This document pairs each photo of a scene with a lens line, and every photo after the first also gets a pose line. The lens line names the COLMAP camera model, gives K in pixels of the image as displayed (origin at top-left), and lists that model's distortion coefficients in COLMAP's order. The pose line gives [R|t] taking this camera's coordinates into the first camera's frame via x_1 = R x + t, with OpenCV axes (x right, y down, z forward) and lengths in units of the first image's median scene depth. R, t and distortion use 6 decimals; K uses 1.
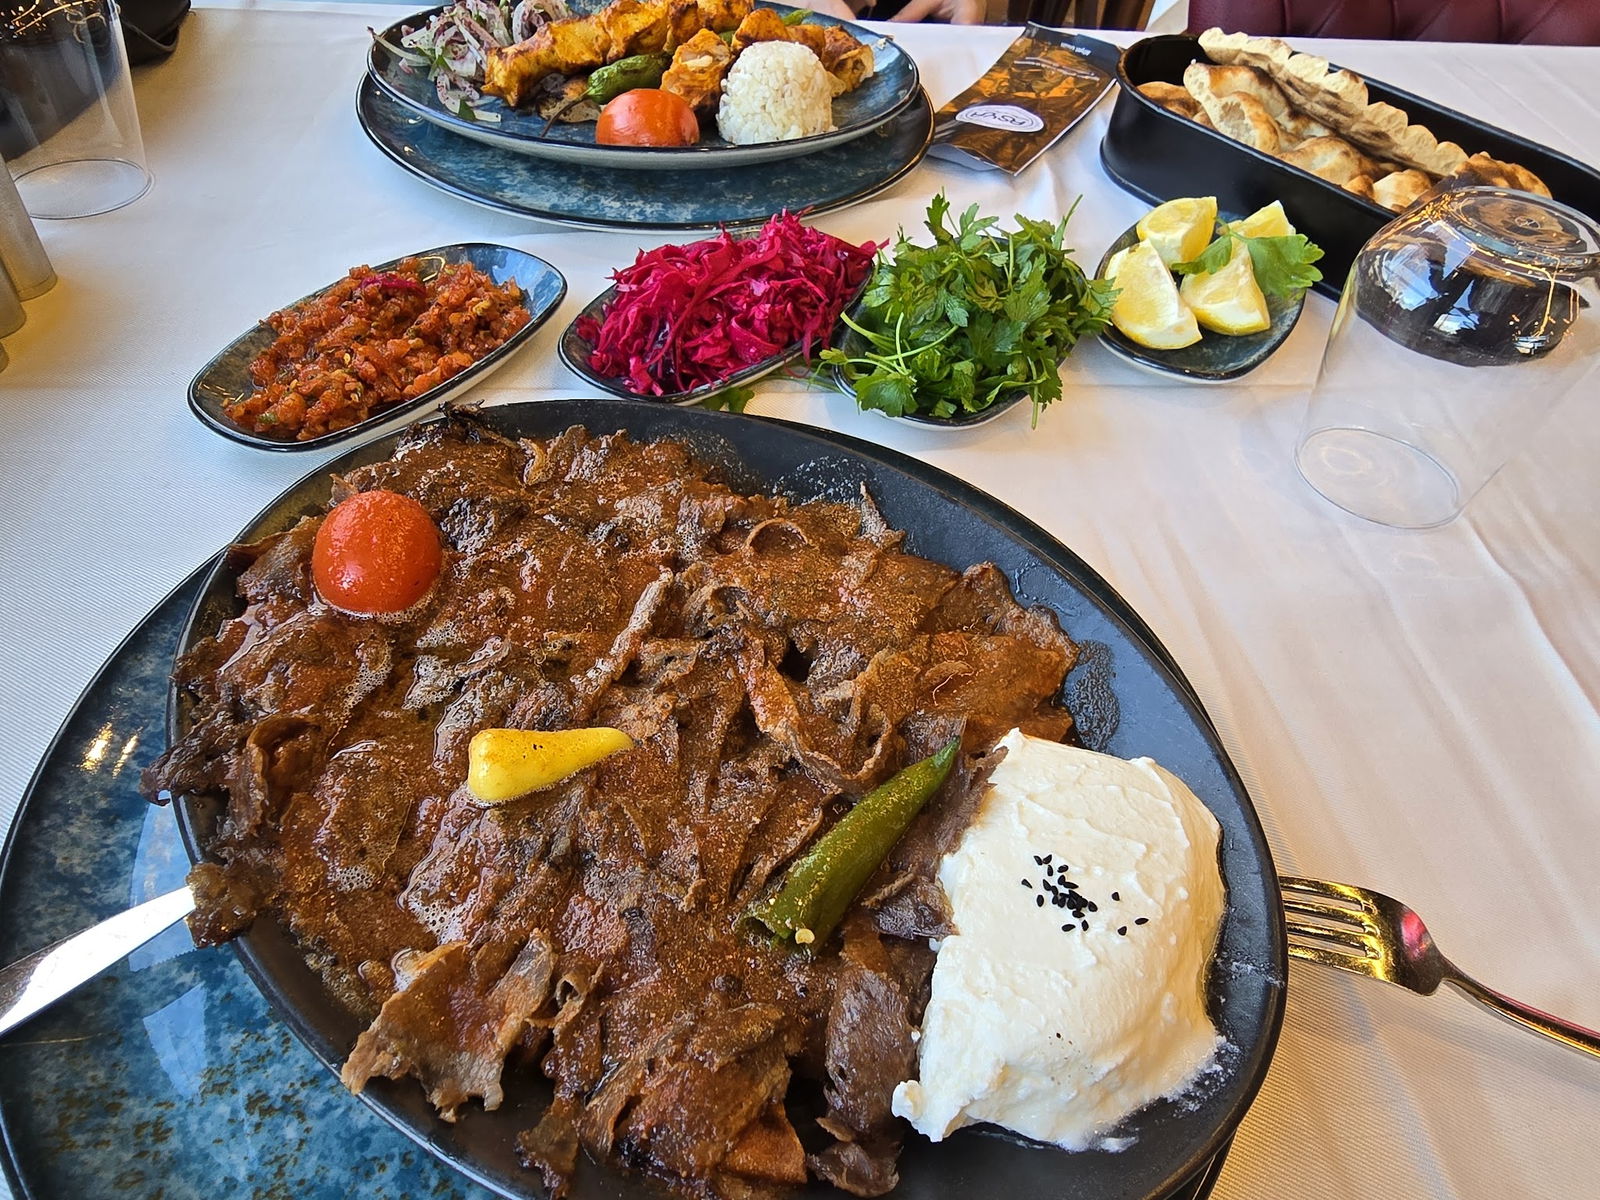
lens RADIAL K [[1077.3, 0, 800.0], [0, 1077.3, 600.0], [0, 0, 1]] dist [0.000264, -0.002694]
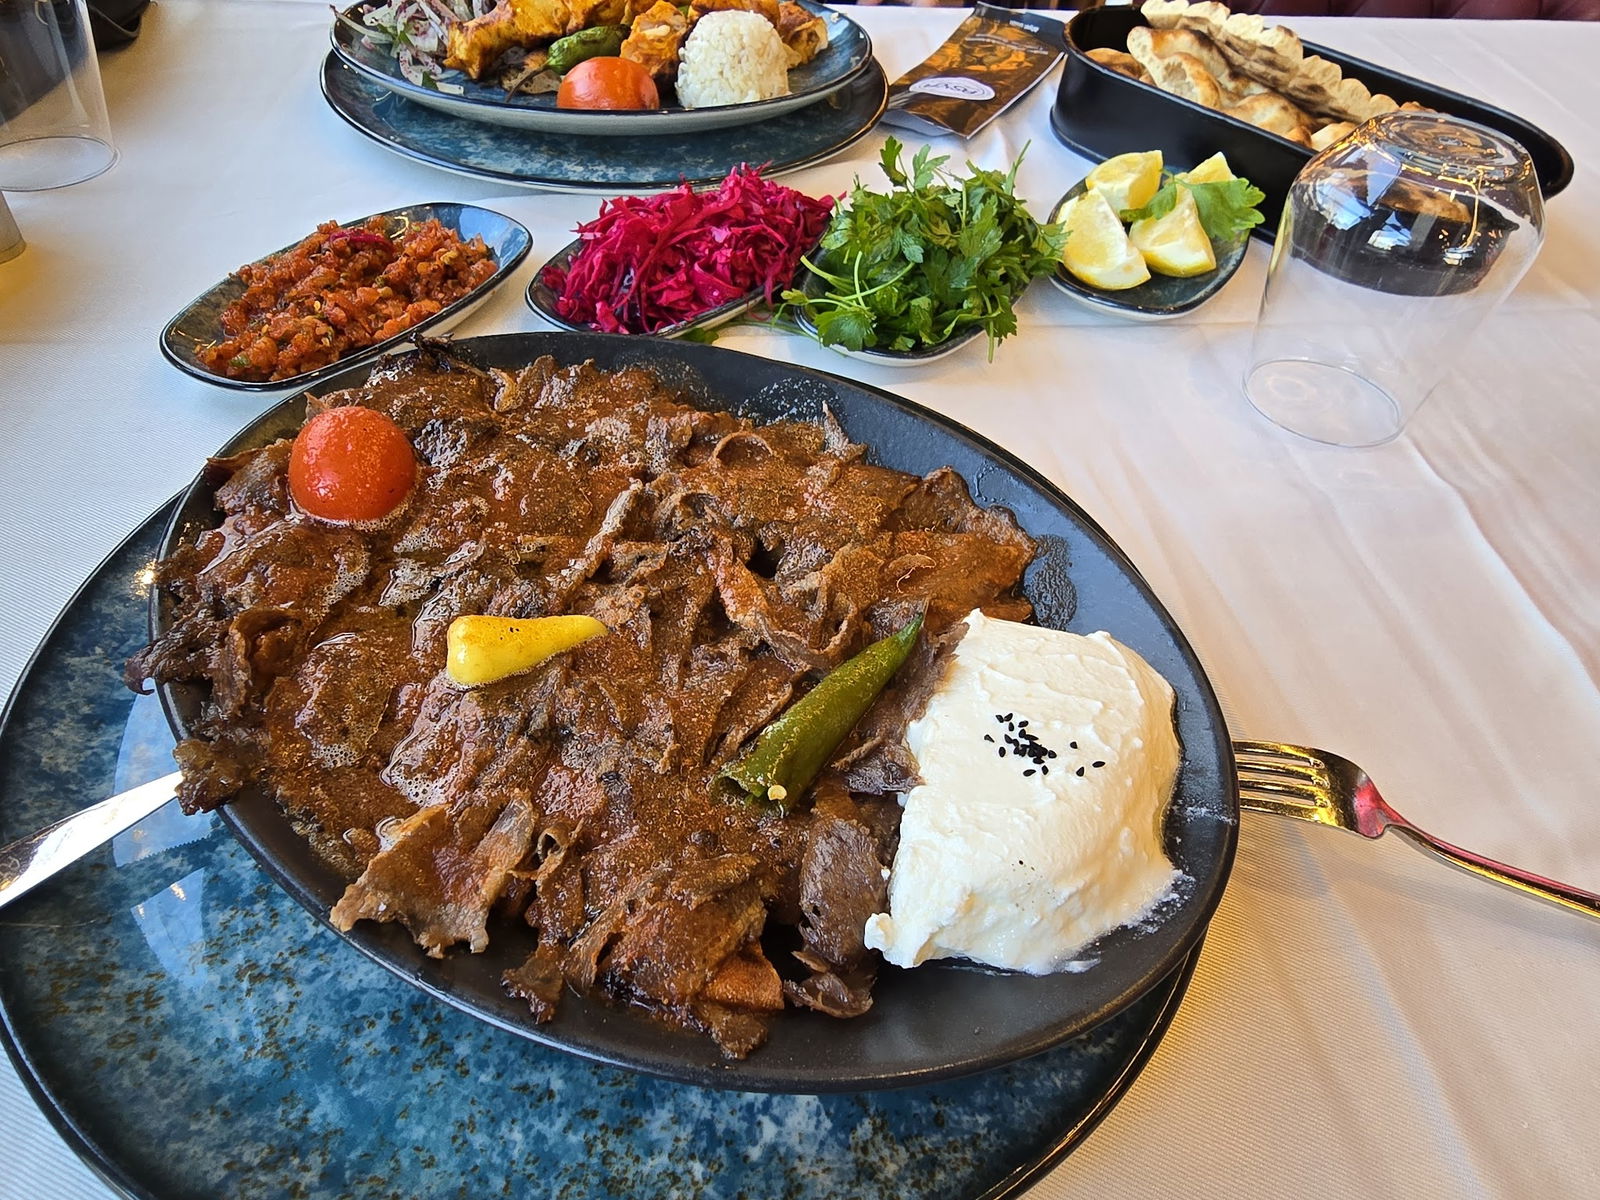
lens RADIAL K [[1077.3, 0, 800.0], [0, 1077.3, 600.0], [0, 0, 1]] dist [0.000264, -0.002694]
pose [[0.999325, -0.028728, 0.022910, 0.005916], [0.029131, 0.999423, -0.017461, 0.110020], [-0.022395, 0.018117, 0.999585, -0.030951]]
